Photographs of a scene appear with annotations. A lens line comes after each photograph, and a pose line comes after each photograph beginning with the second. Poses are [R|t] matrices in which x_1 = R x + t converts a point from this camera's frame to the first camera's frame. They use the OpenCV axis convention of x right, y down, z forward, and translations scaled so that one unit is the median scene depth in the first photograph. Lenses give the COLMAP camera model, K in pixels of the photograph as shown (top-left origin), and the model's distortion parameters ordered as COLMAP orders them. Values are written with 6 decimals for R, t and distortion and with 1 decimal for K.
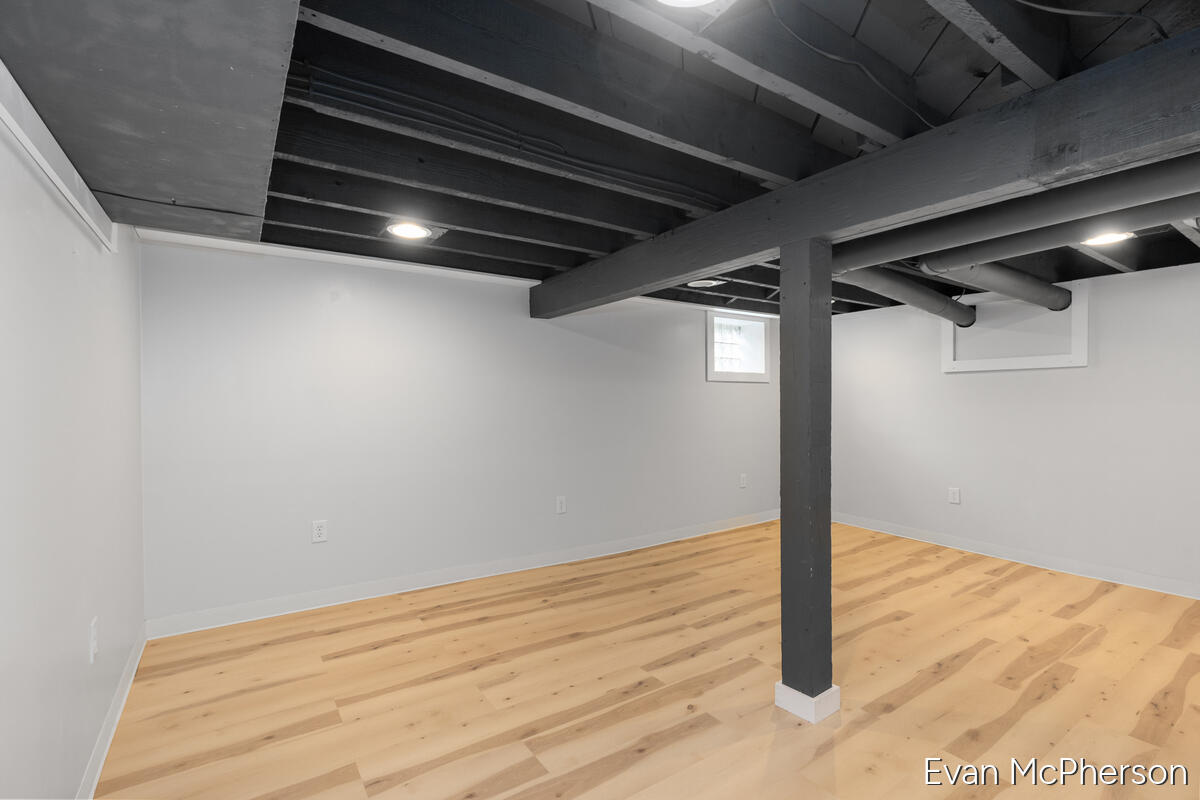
lens RADIAL K [[553.1, 0, 598.6], [0, 553.1, 398.2], [0, 0, 1]] dist [-0.004896, -0.000393]
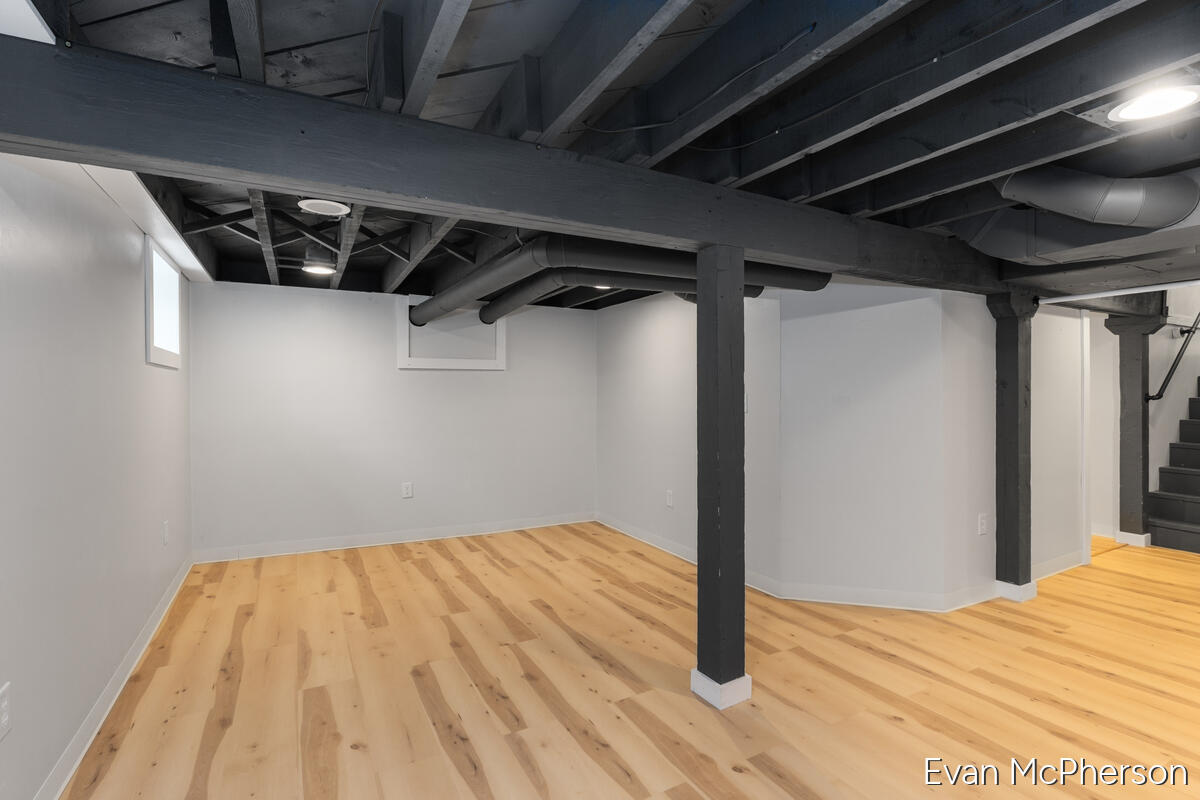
lens RADIAL K [[553.1, 0, 595.2], [0, 553.1, 398.5], [0, 0, 1]] dist [-0.004896, -0.000393]
pose [[0.103960, -0.009118, 0.994540, -0.420901], [0.000419, 0.999958, 0.009124, -0.002549], [-0.994581, -0.000532, 0.103960, 0.705048]]
